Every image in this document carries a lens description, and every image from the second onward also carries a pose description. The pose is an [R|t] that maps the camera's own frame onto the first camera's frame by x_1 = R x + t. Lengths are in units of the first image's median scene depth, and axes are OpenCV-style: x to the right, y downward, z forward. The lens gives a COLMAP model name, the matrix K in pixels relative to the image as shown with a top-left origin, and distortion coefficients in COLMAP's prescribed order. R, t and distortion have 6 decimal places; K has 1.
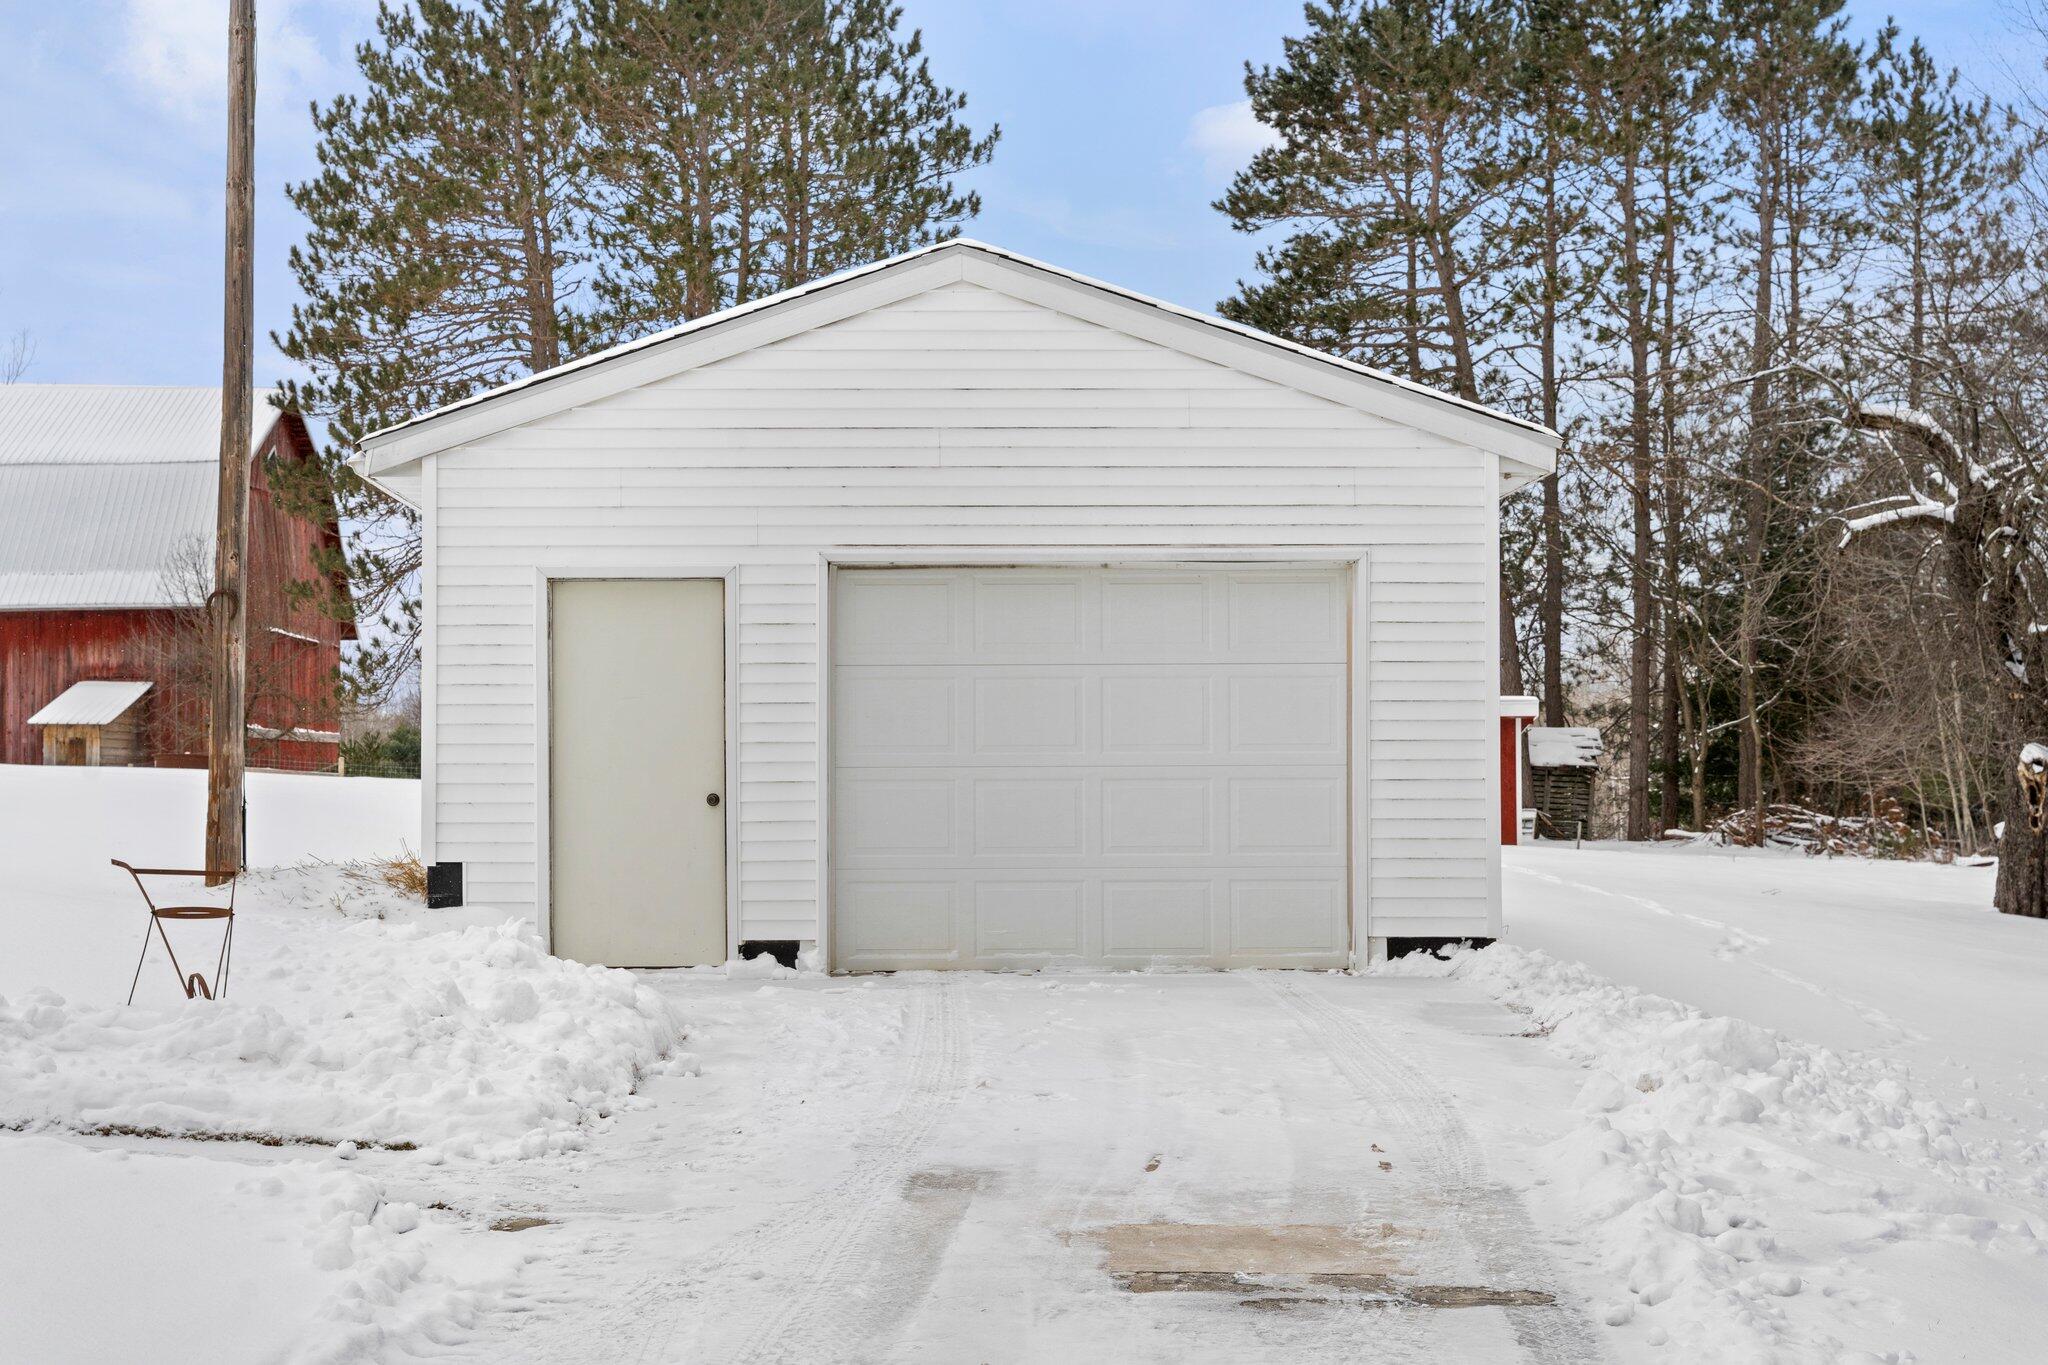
lens RADIAL K [[2908.1, 0, 997.2], [0, 2908.1, 799.2], [0, 0, 1]] dist [-0.021499, 0.000000]
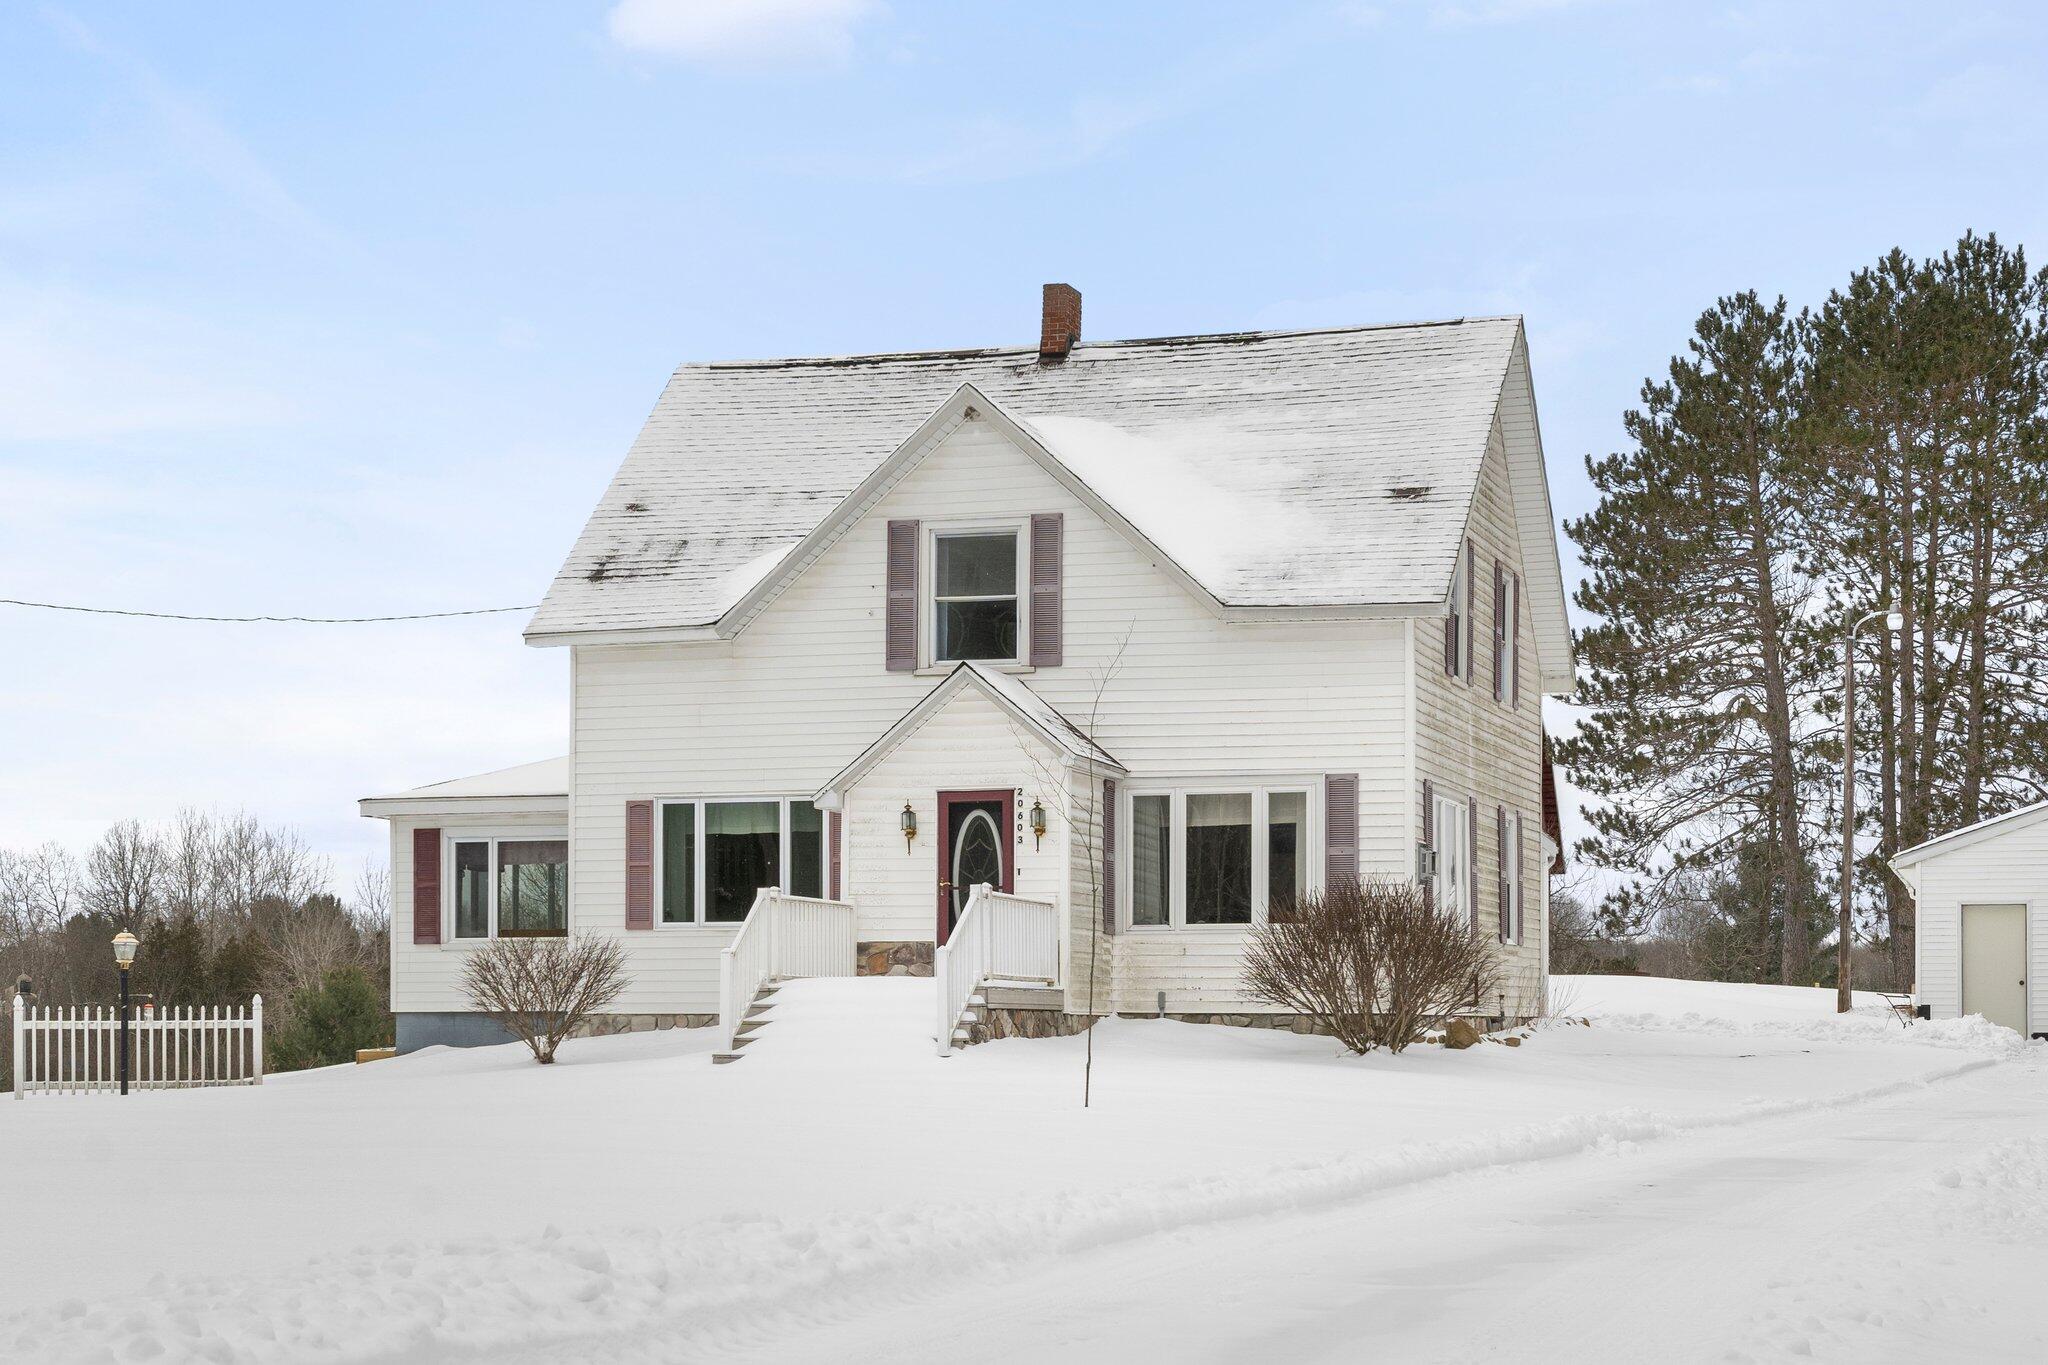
lens RADIAL K [[3694.0, 0, 947.2], [0, 3694.0, 1062.6], [0, 0, 1]] dist [0.003141, 0.000000]
pose [[0.948183, 0.007029, -0.317648, 0.052835], [-0.004925, 0.999960, 0.007428, 0.055978], [0.317687, -0.005479, 0.948180, -2.725989]]
